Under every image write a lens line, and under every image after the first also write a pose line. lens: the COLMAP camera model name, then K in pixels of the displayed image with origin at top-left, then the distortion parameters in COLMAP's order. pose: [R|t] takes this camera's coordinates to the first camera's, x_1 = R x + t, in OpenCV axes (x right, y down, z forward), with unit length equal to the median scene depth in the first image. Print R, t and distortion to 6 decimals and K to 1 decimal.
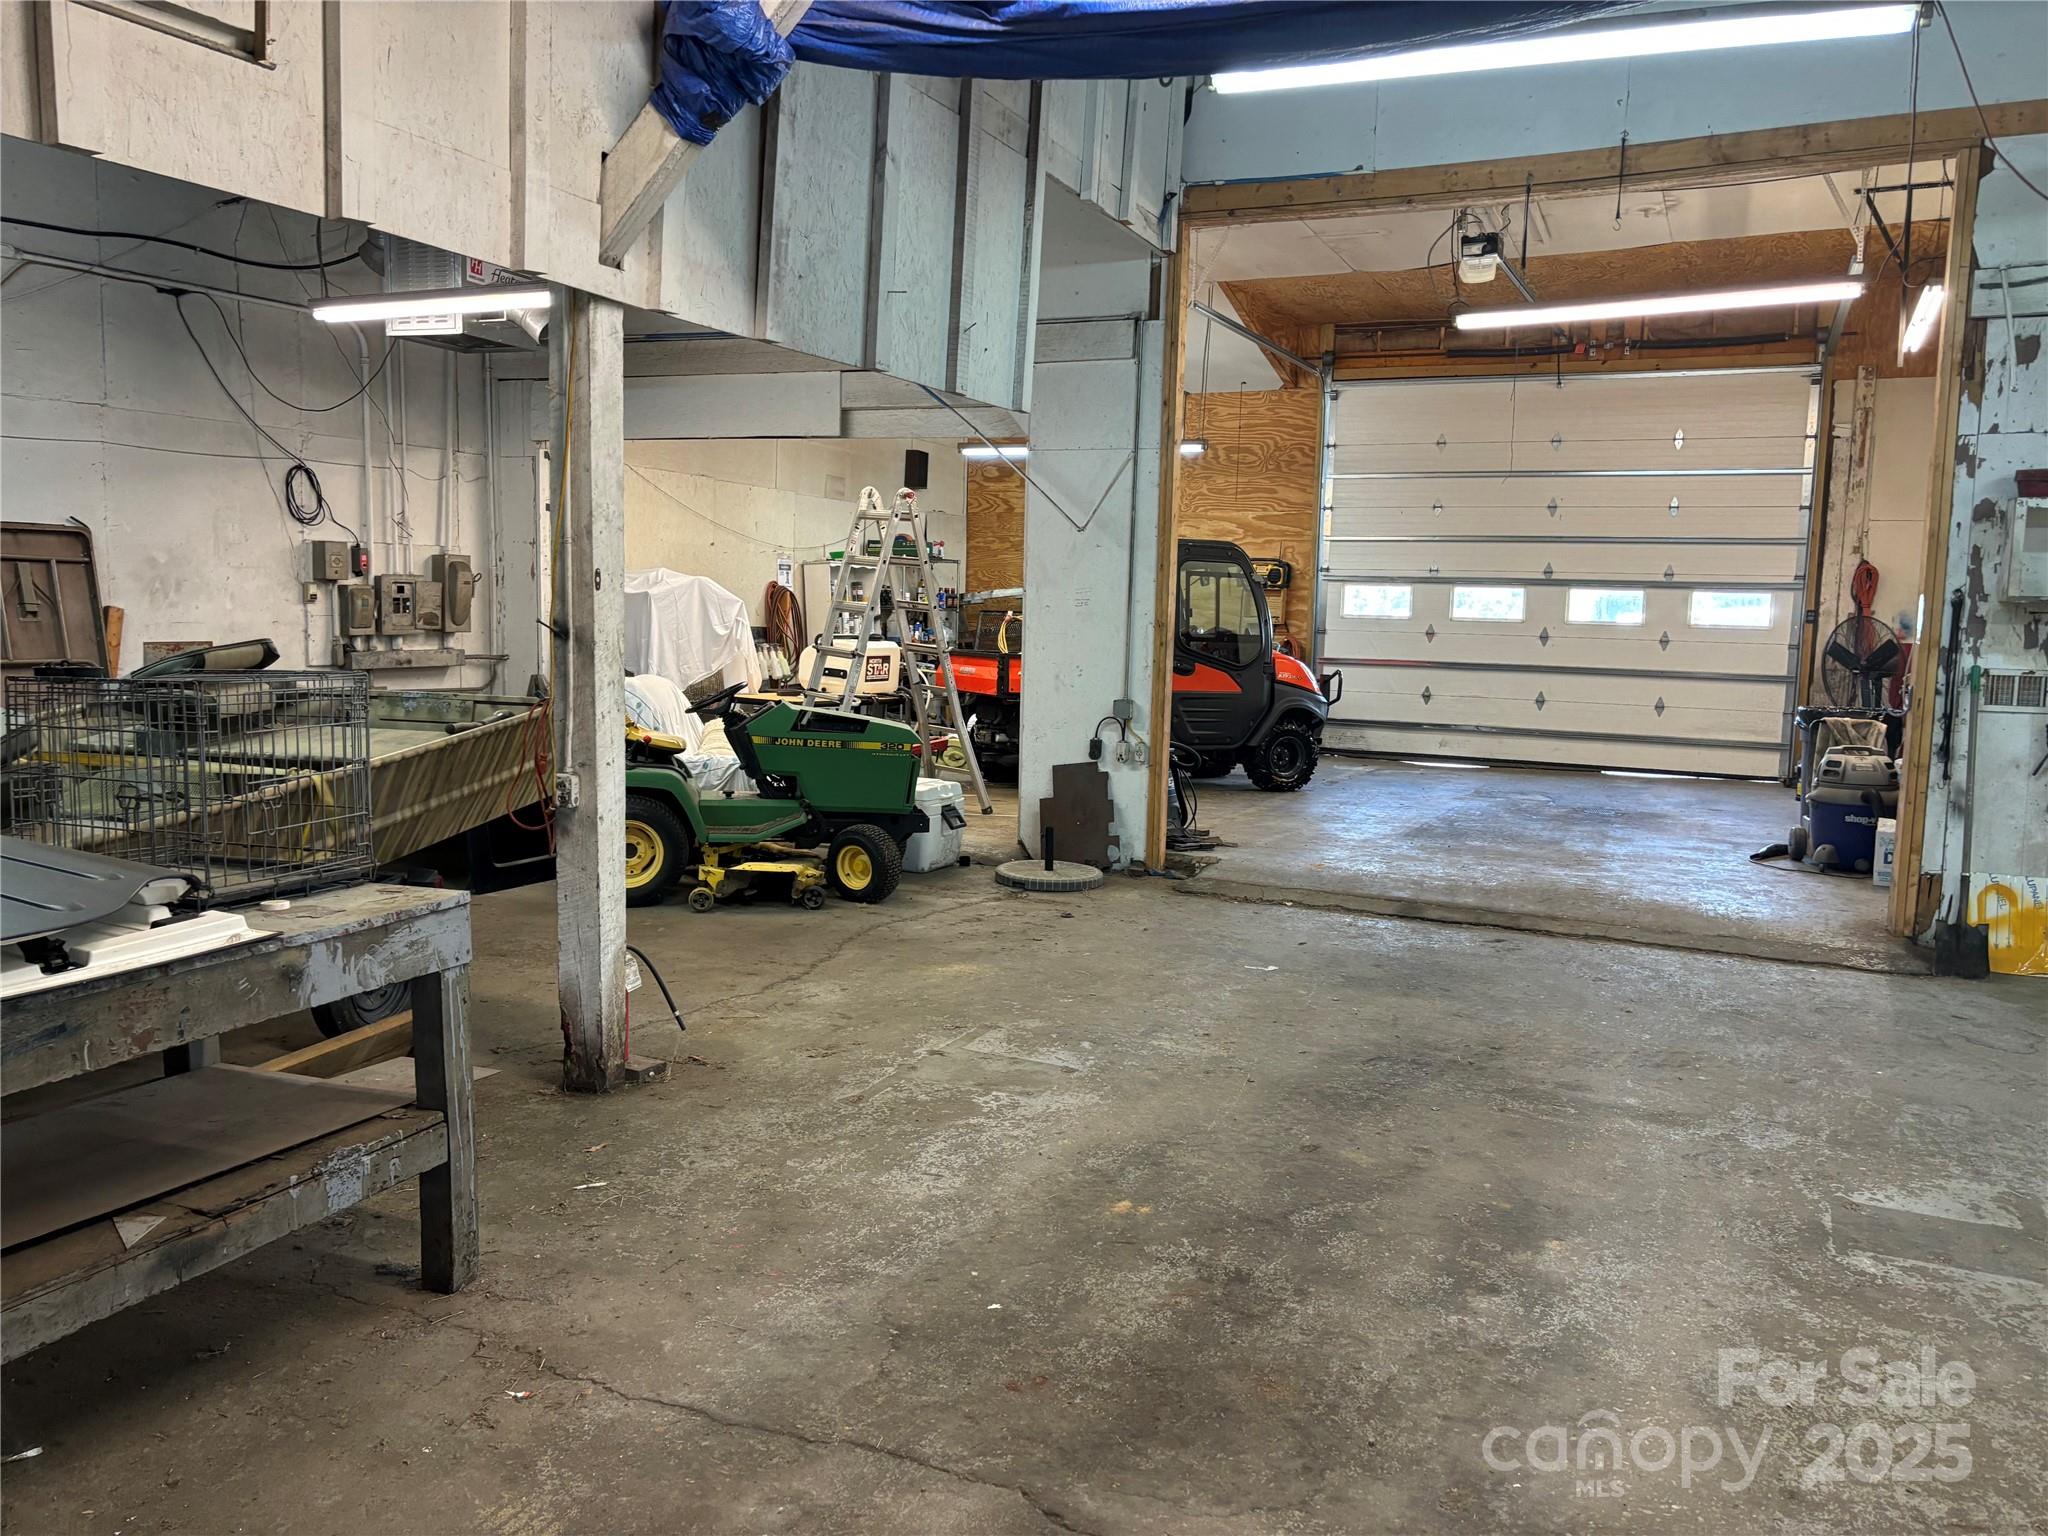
lens RADIAL K [[1555.2, 0, 1024.0], [0, 1555.2, 768.0], [0, 0, 1]] dist [0.002014, 0.001194]
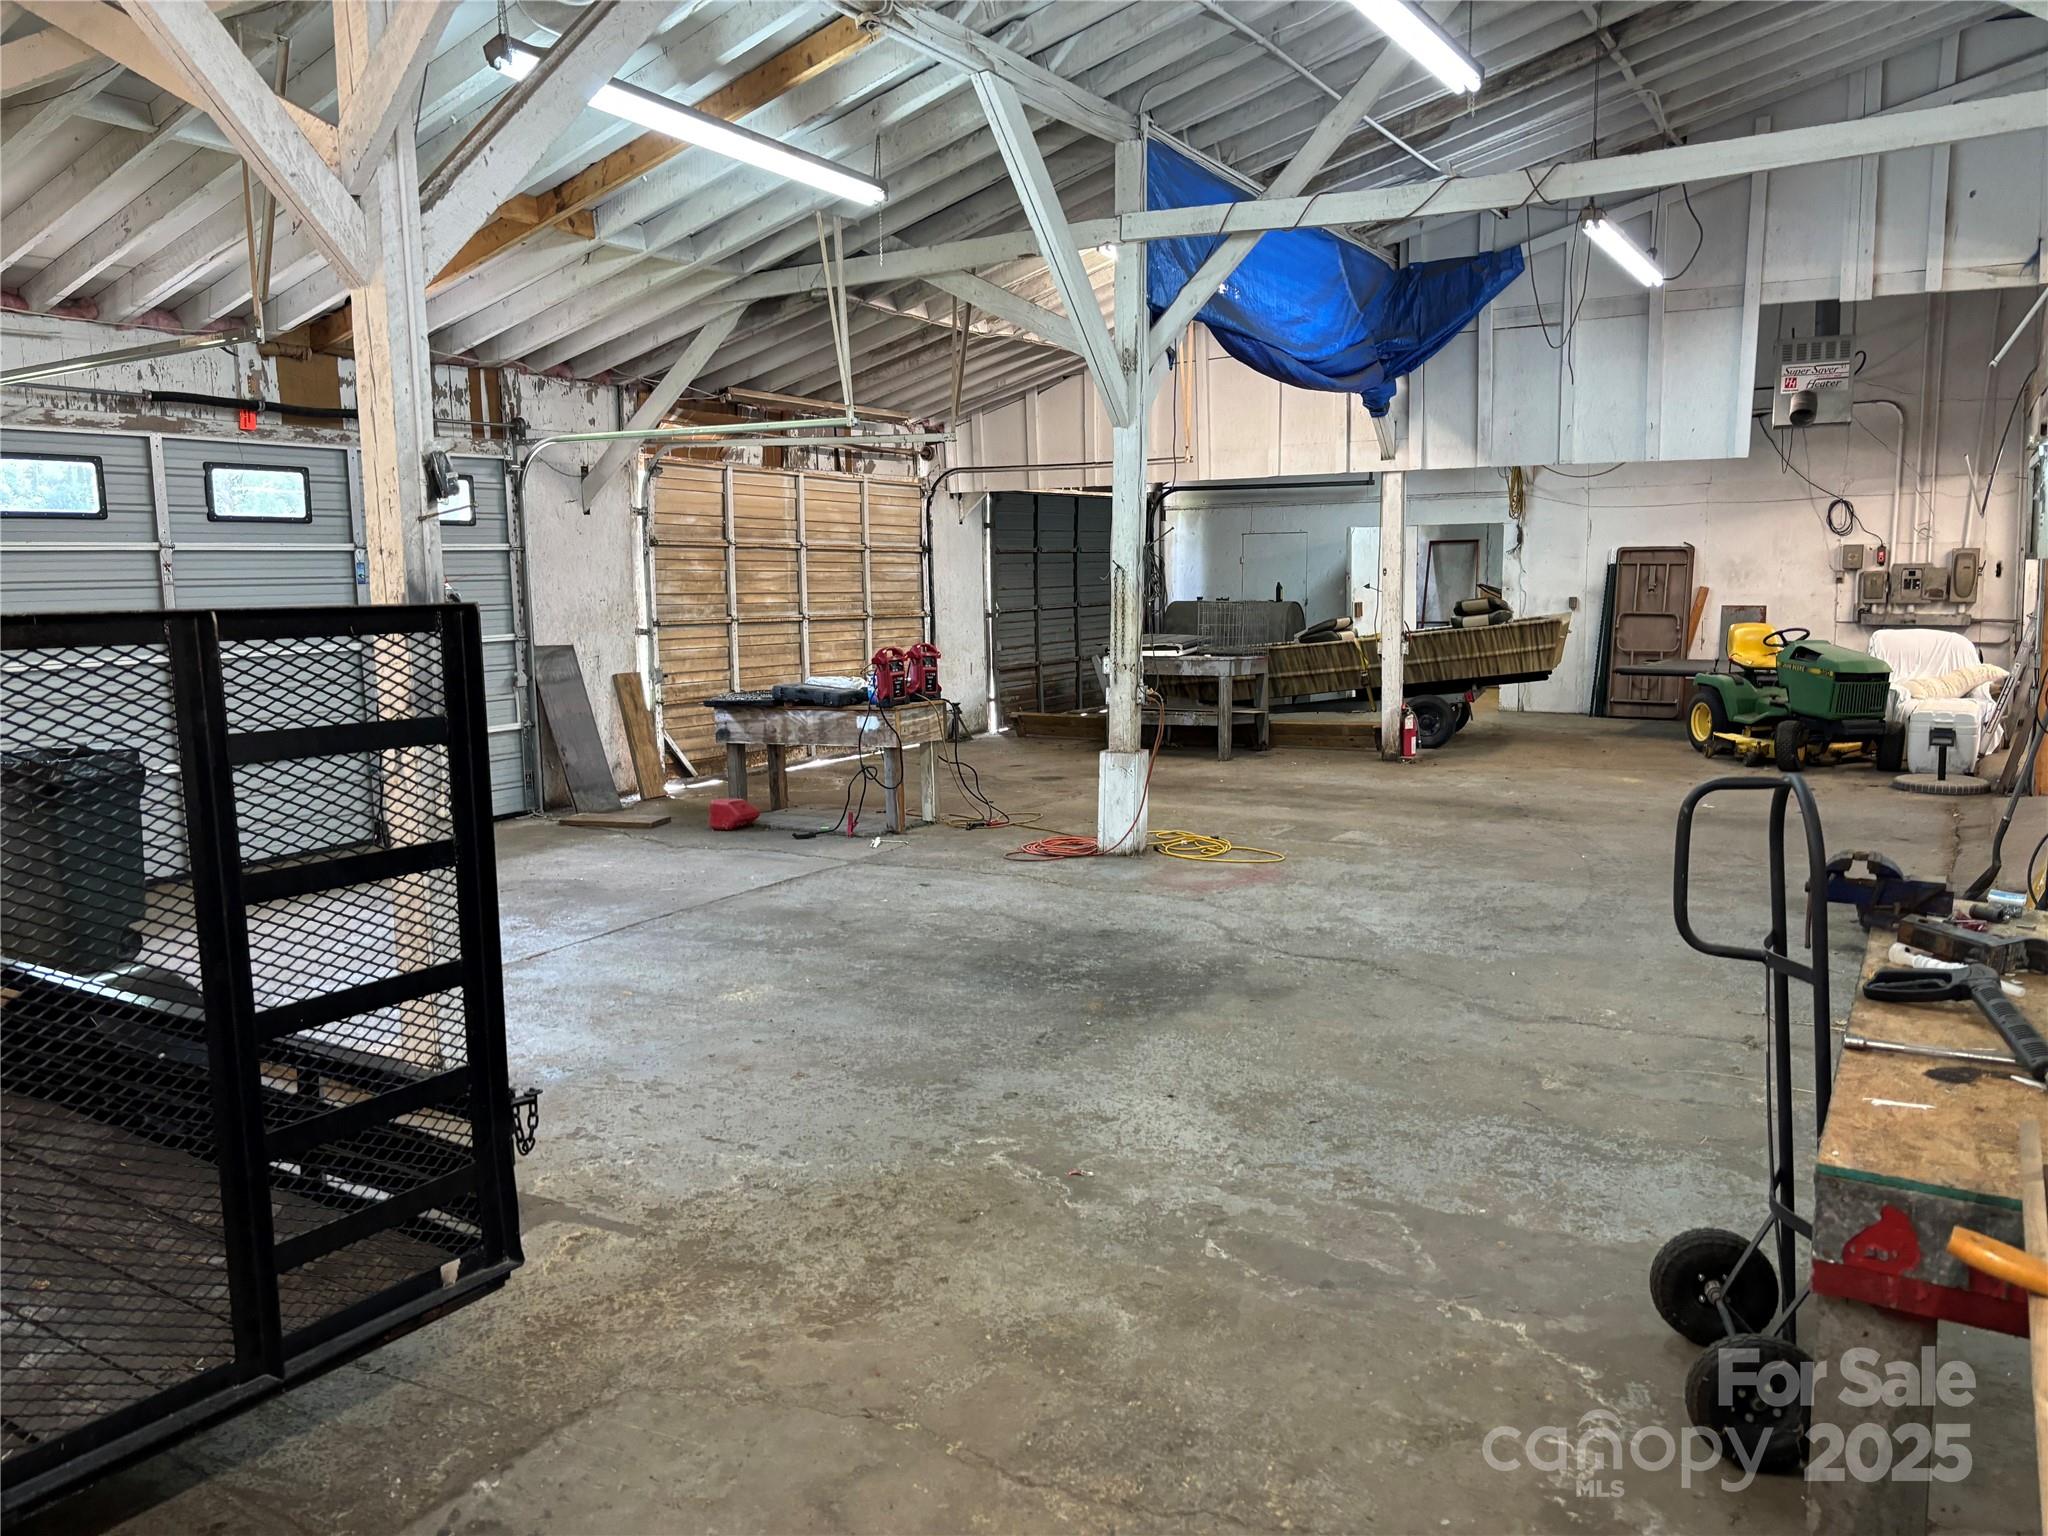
lens RADIAL K [[1555.2, 0, 1024.0], [0, 1555.2, 768.0], [0, 0, 1]] dist [0.002014, 0.001194]
pose [[-0.095844, 0.099853, -0.990375, 1.279520], [-0.102067, 0.988725, 0.109564, -0.005548], [0.990150, 0.111586, -0.084571, 0.312601]]
